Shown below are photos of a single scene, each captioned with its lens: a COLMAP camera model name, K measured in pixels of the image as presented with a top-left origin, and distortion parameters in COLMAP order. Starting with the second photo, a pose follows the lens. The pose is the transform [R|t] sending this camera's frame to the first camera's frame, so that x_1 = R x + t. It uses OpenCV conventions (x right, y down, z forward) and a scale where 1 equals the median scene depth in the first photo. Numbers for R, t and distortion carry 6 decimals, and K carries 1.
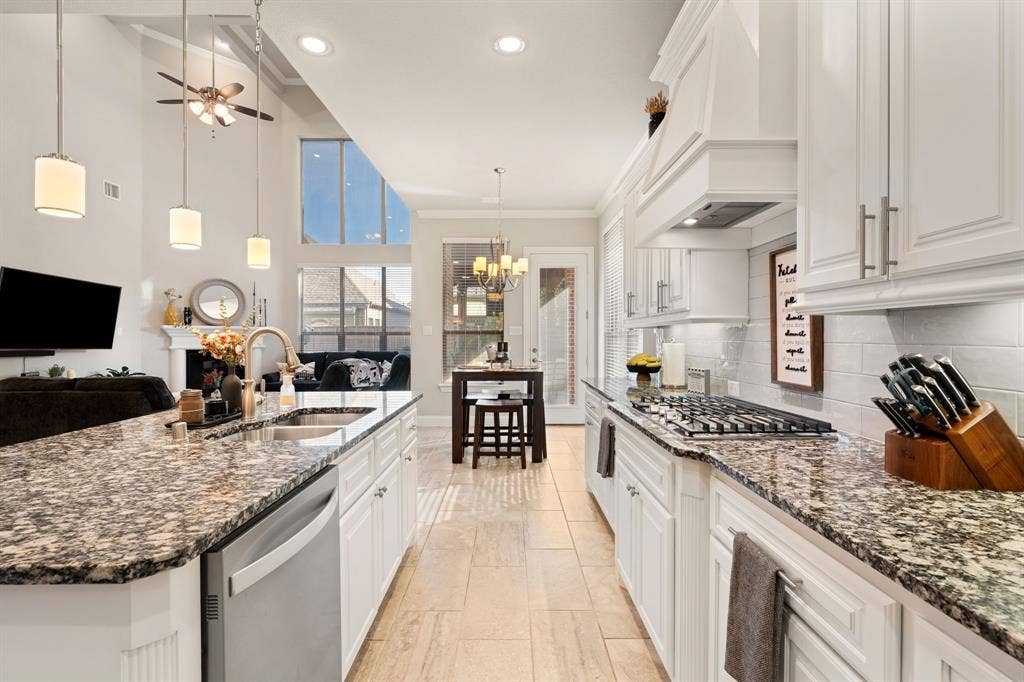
lens RADIAL K [[457.3, 0, 510.3], [0, 457.3, 337.9], [0, 0, 1]] dist [-0.001549, 0.000139]
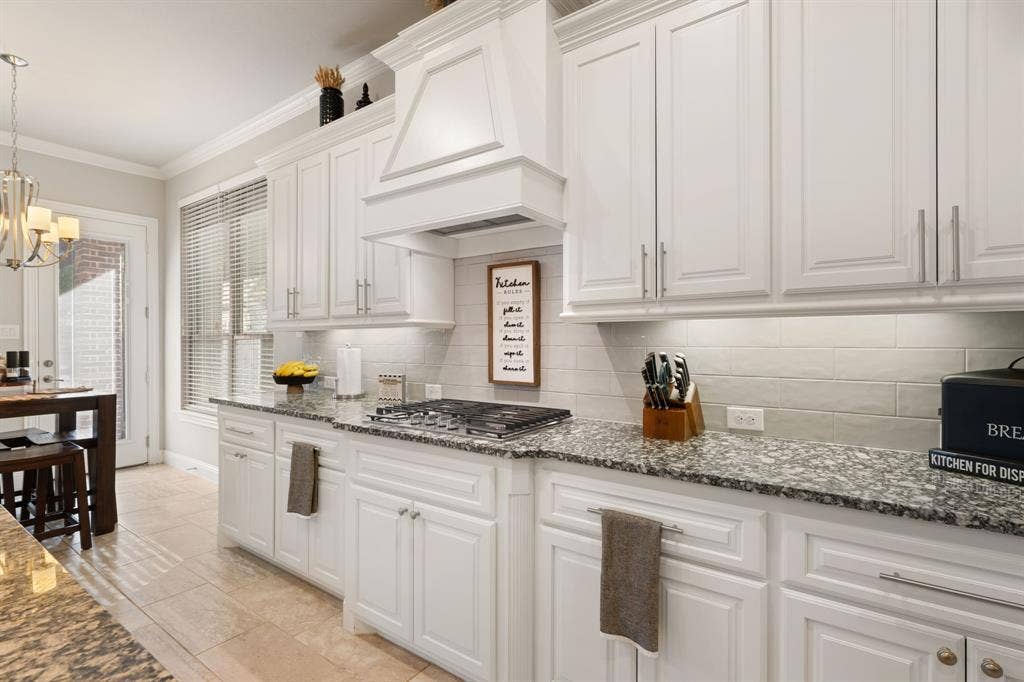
lens RADIAL K [[488.6, 0, 510.0], [0, 488.6, 342.7], [0, 0, 1]] dist [0.001017, 0.000695]
pose [[0.591148, -0.003474, 0.806556, -0.169459], [0.003588, 0.999992, 0.001678, -0.000327], [-0.806555, 0.001902, 0.591156, 0.119722]]
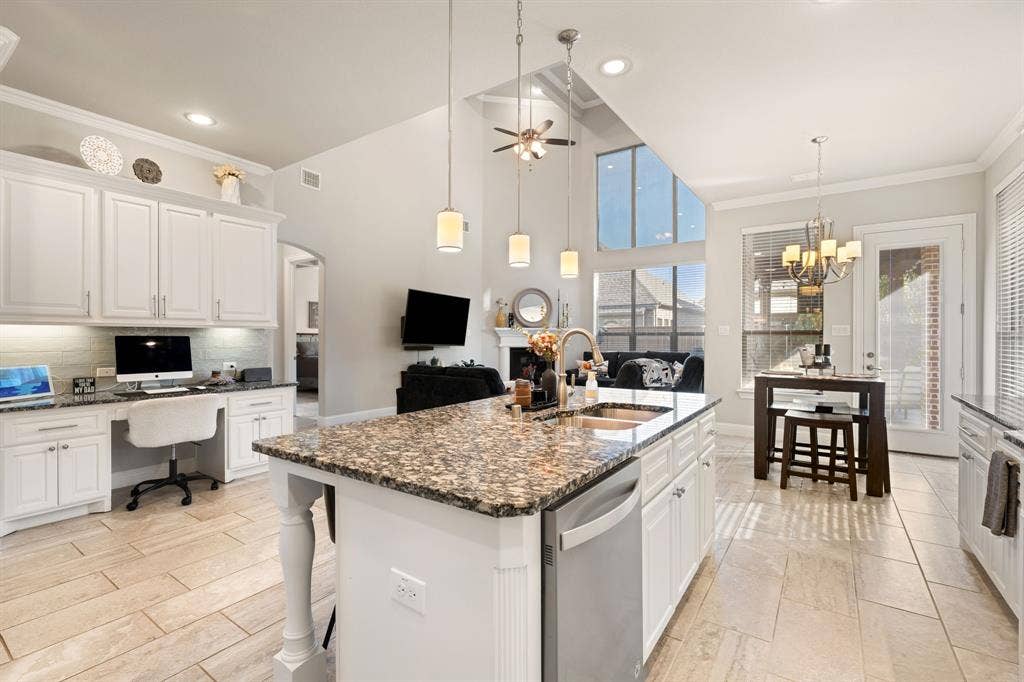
lens RADIAL K [[457.3, 0, 508.8], [0, 457.3, 338.4], [0, 0, 1]] dist [-0.001549, 0.000139]
pose [[0.817745, 0.004285, -0.575565, -0.005680], [-0.004221, 0.999990, 0.001447, 0.000058], [0.575565, 0.001247, 0.817755, -0.015154]]
